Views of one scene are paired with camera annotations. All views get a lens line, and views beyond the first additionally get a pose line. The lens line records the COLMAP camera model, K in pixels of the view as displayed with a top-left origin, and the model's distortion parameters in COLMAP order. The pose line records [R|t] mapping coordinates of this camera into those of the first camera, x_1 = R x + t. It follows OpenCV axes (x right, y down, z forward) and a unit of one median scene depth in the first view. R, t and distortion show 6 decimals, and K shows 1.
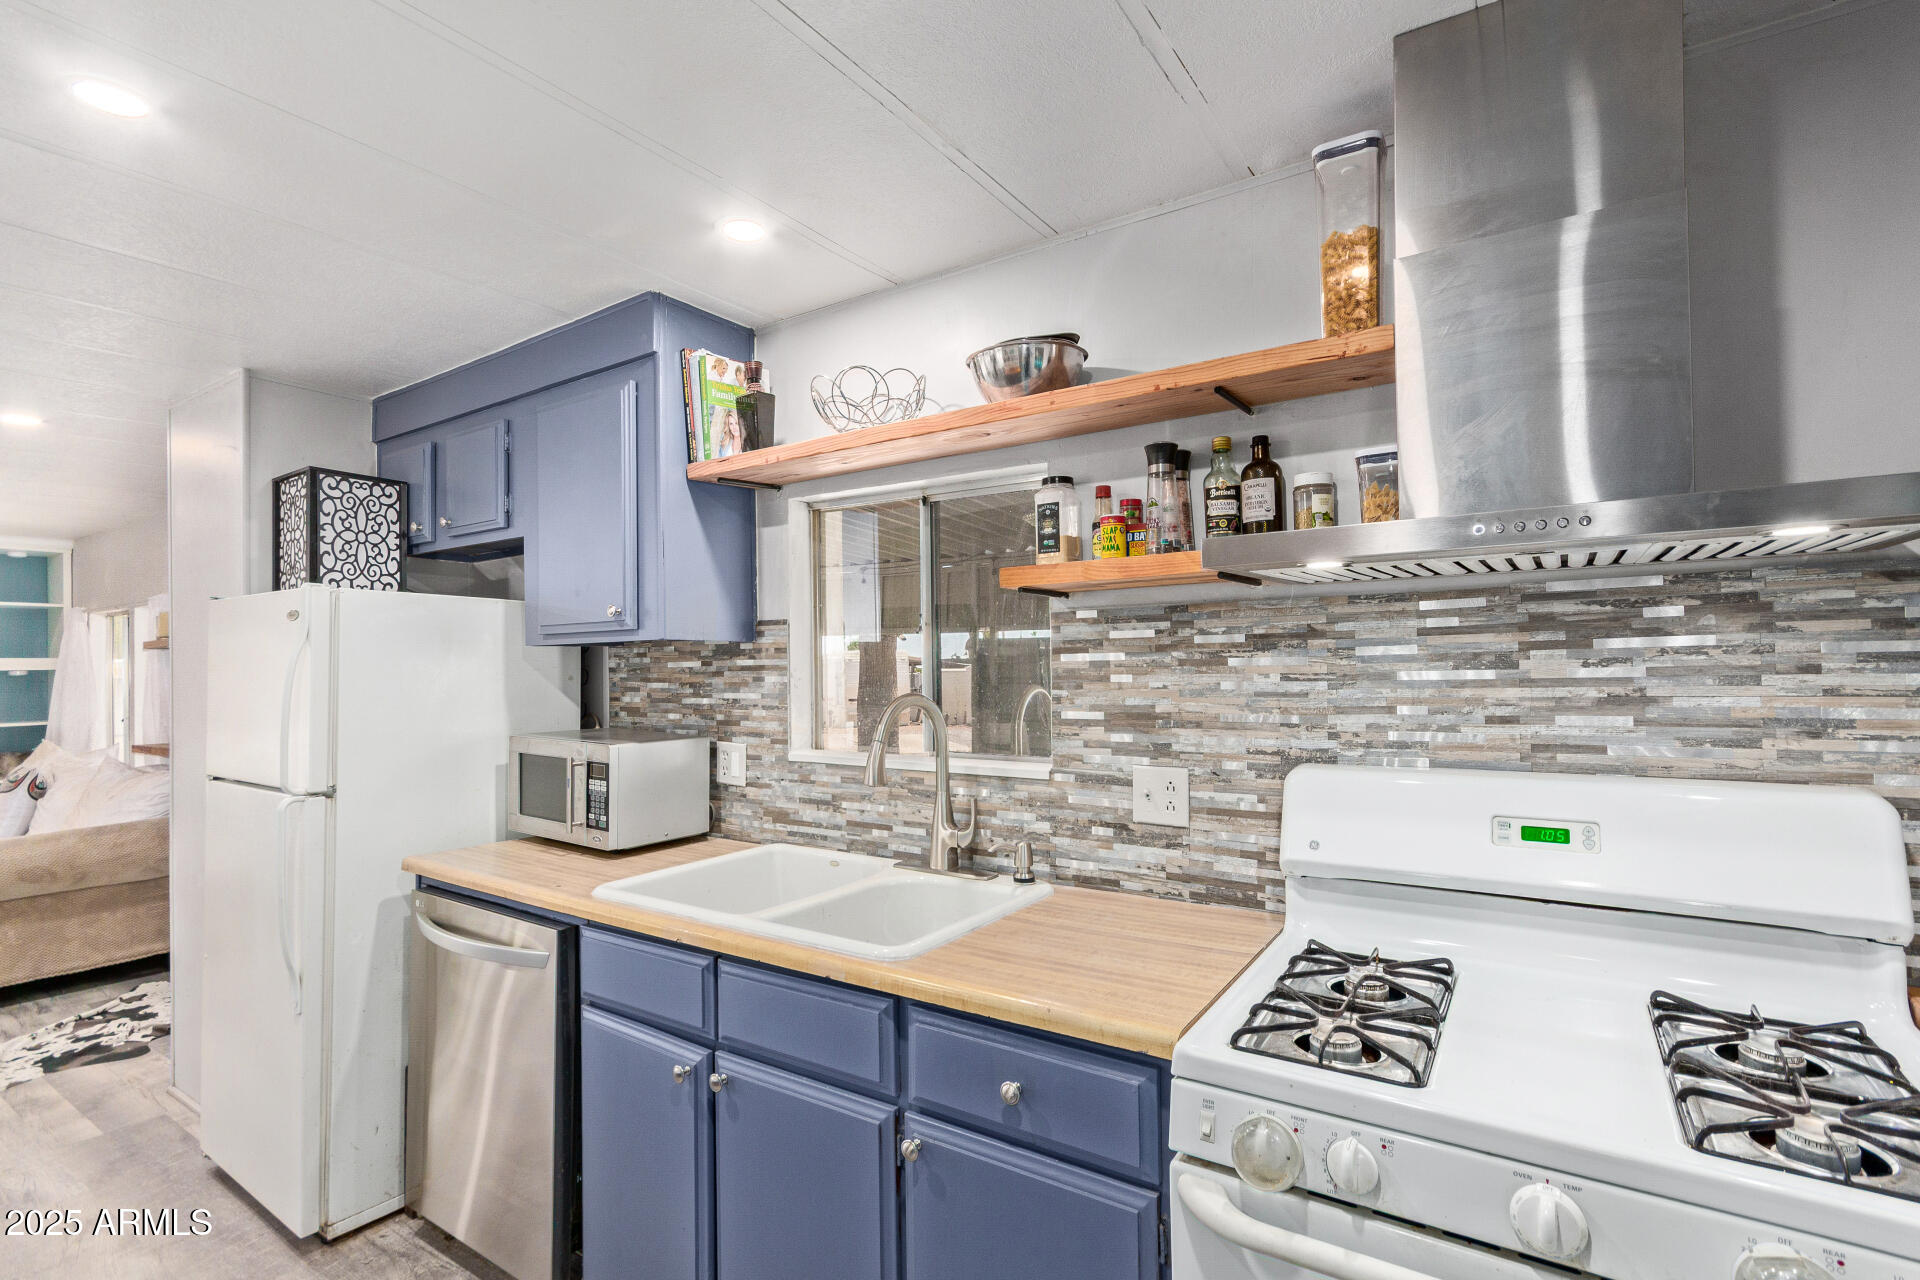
lens RADIAL K [[893.3, 0, 968.0], [0, 893.3, 664.6], [0, 0, 1]] dist [0.003240, 0.001115]
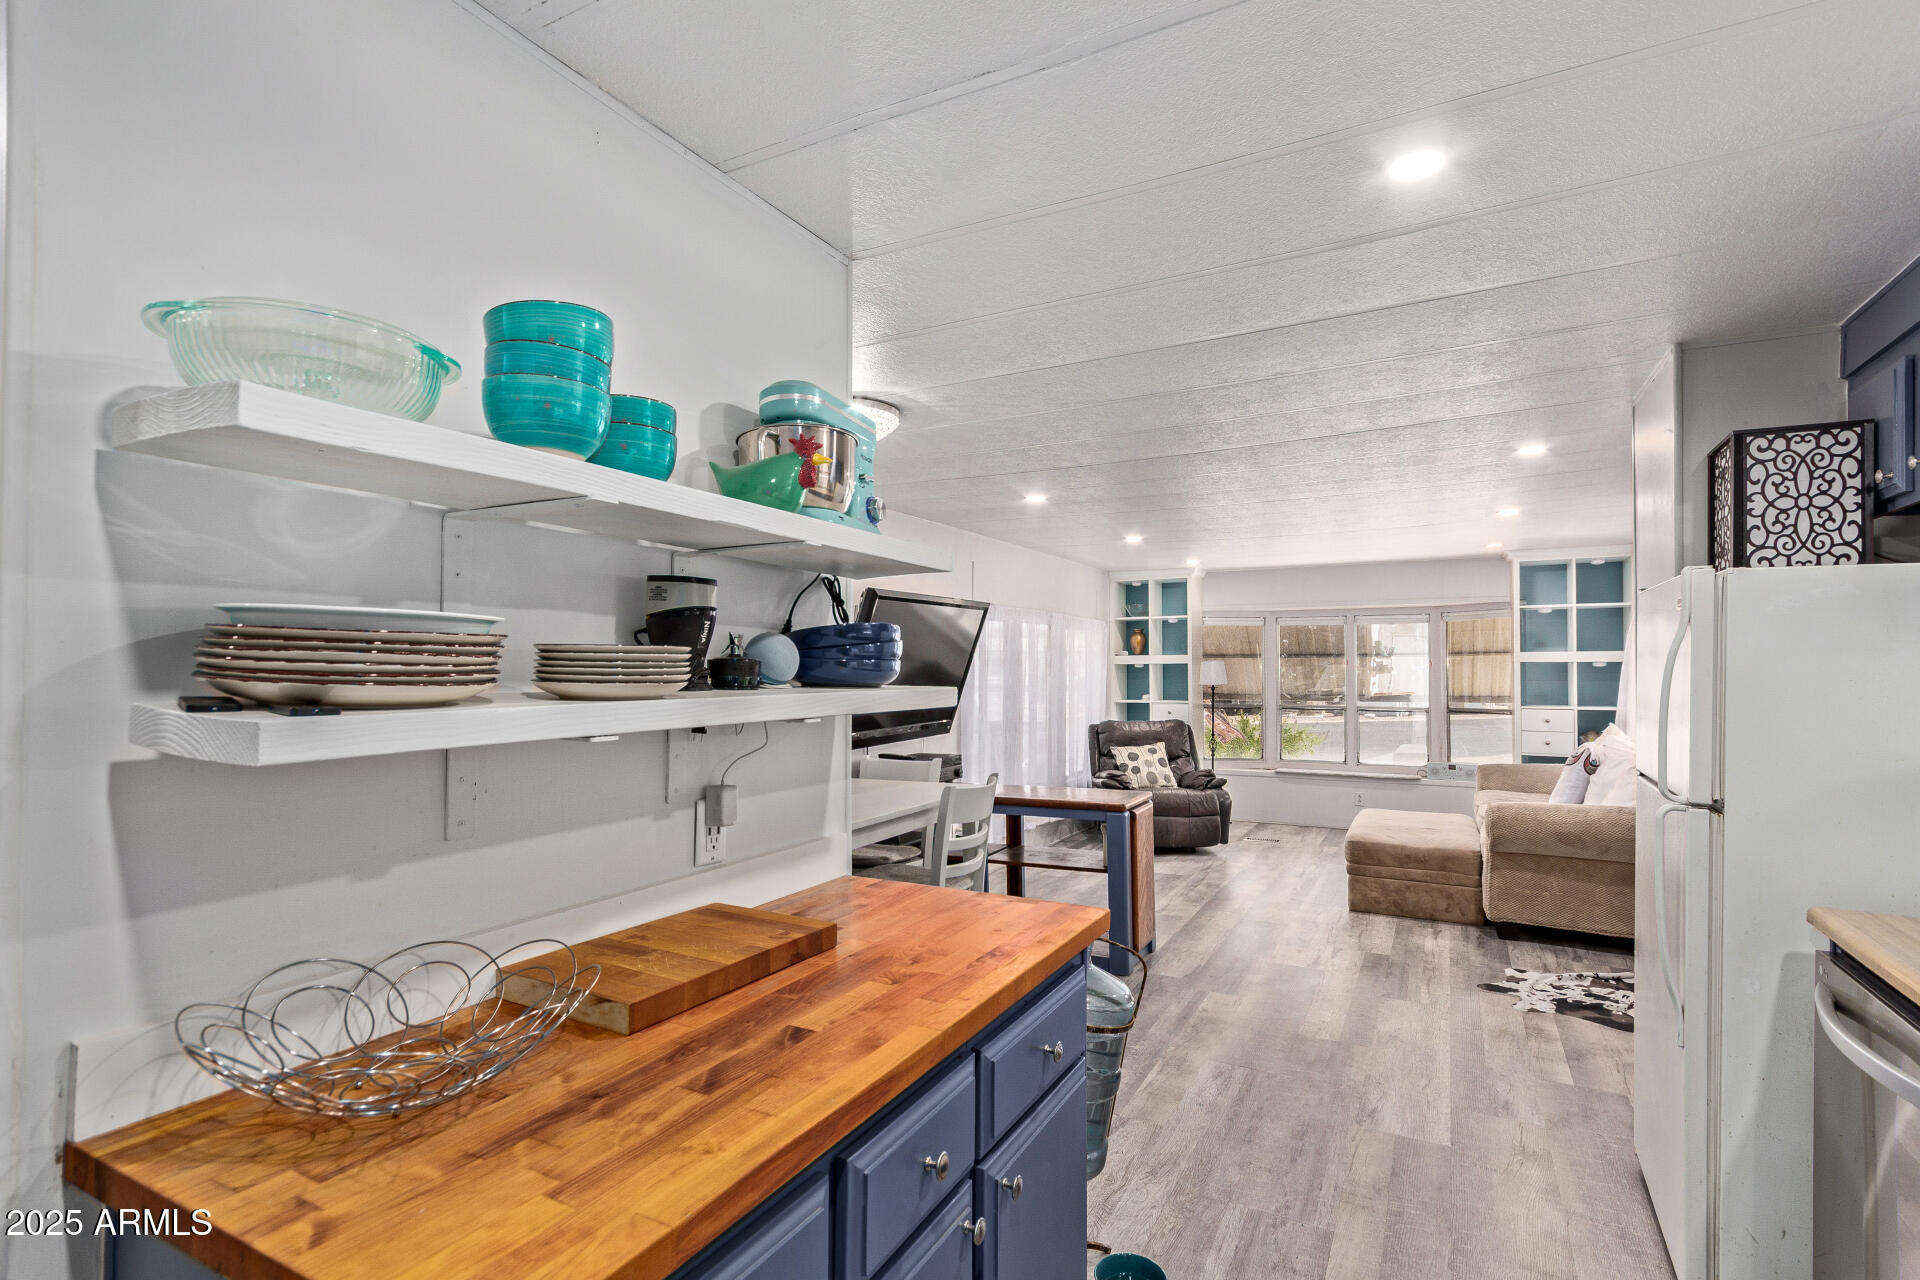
lens RADIAL K [[907.5, 0, 961.5], [0, 907.5, 659.8], [0, 0, 1]] dist [0.000844, -0.000277]
pose [[0.089499, 0.003605, -0.995980, 0.078904], [-0.000934, 0.999993, 0.003535, -0.000880], [0.995987, 0.000614, 0.089501, 0.165930]]
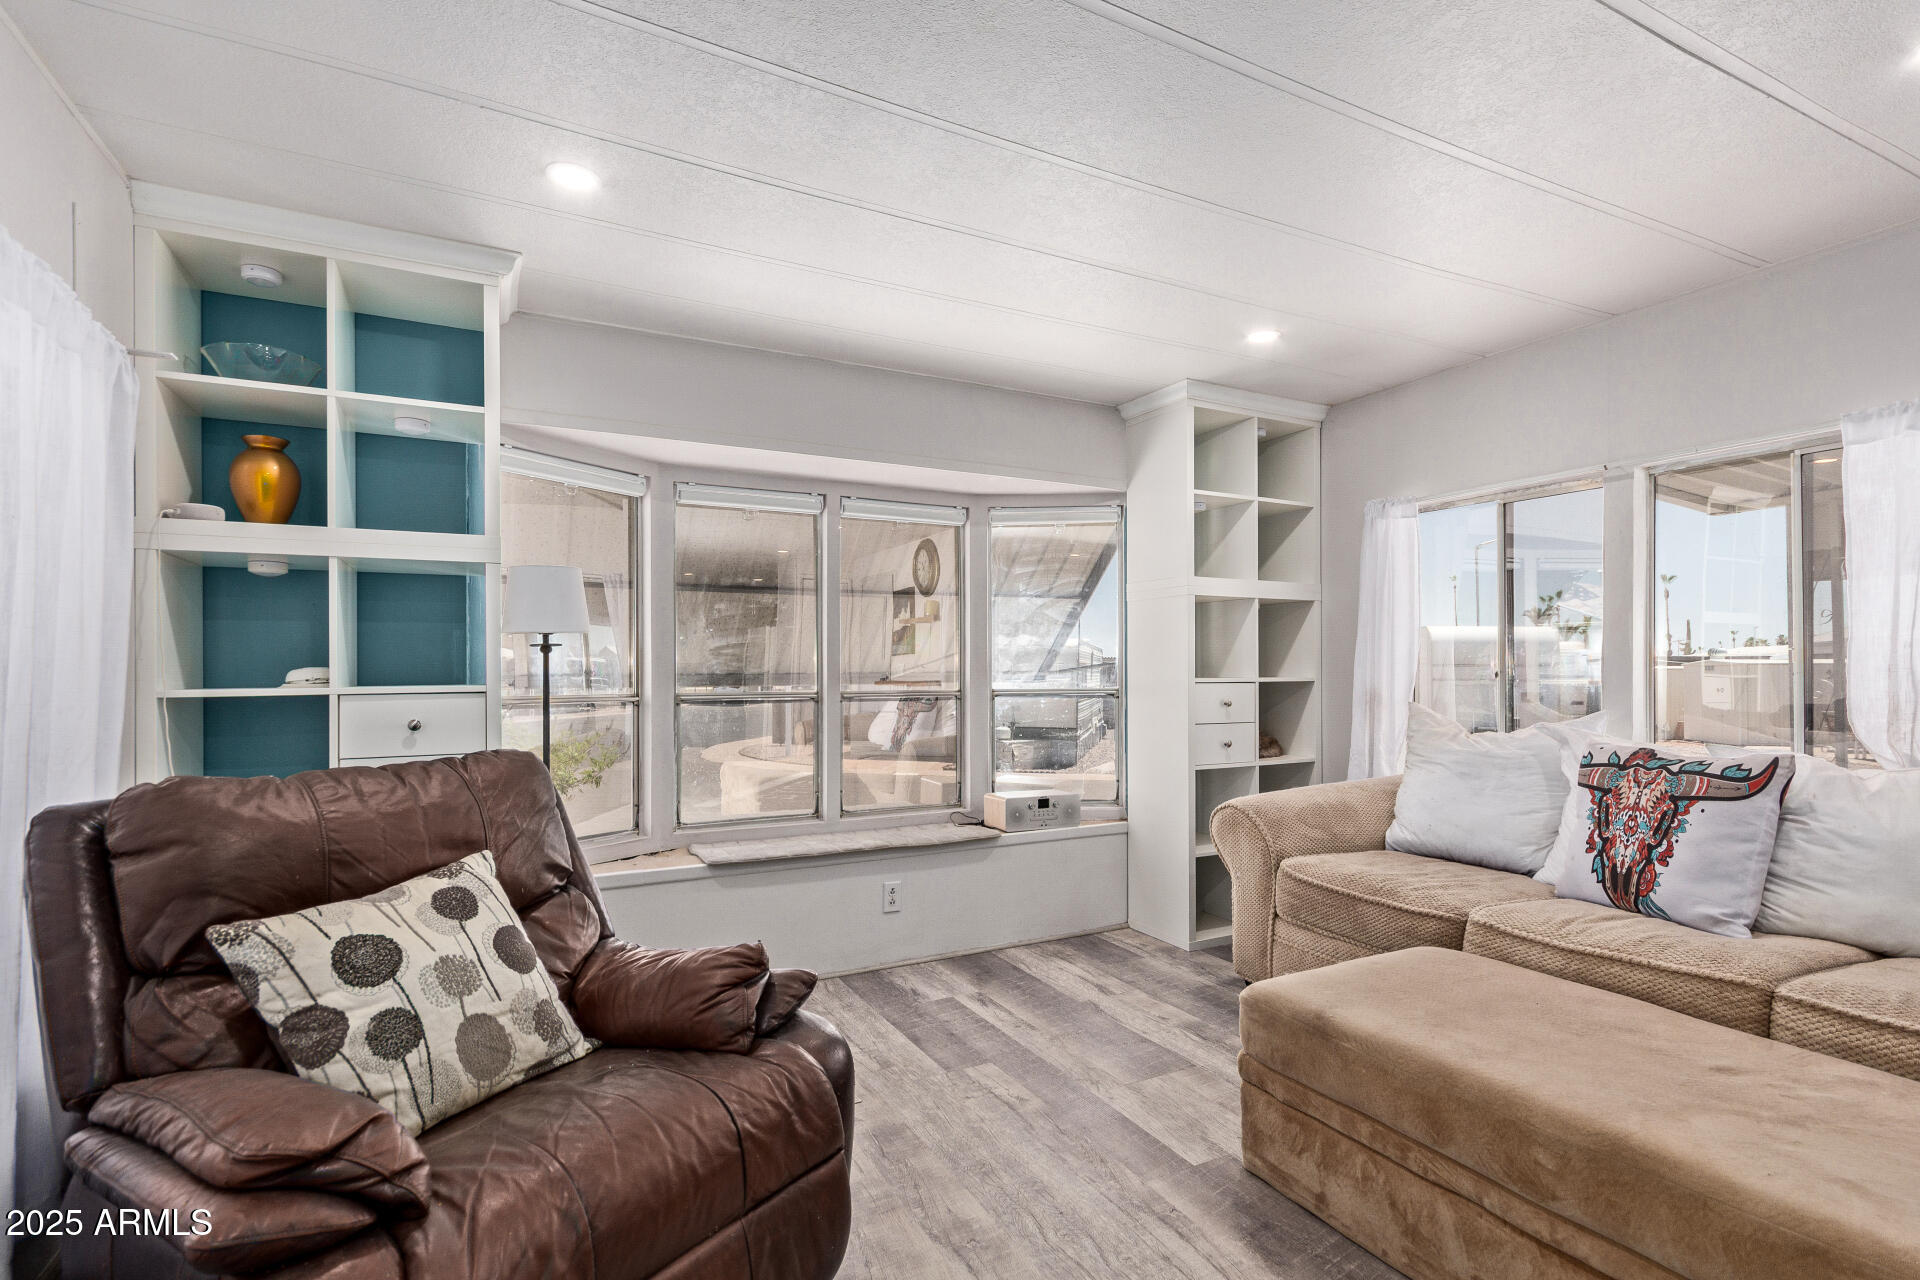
lens RADIAL K [[893.3, 0, 968.0], [0, 893.3, 664.6], [0, 0, 1]] dist [0.003240, 0.001115]
pose [[0.873396, 0.011803, -0.486868, -2.111377], [-0.012611, 0.999919, 0.001619, 0.126585], [0.486848, 0.004726, 0.873474, 0.655058]]
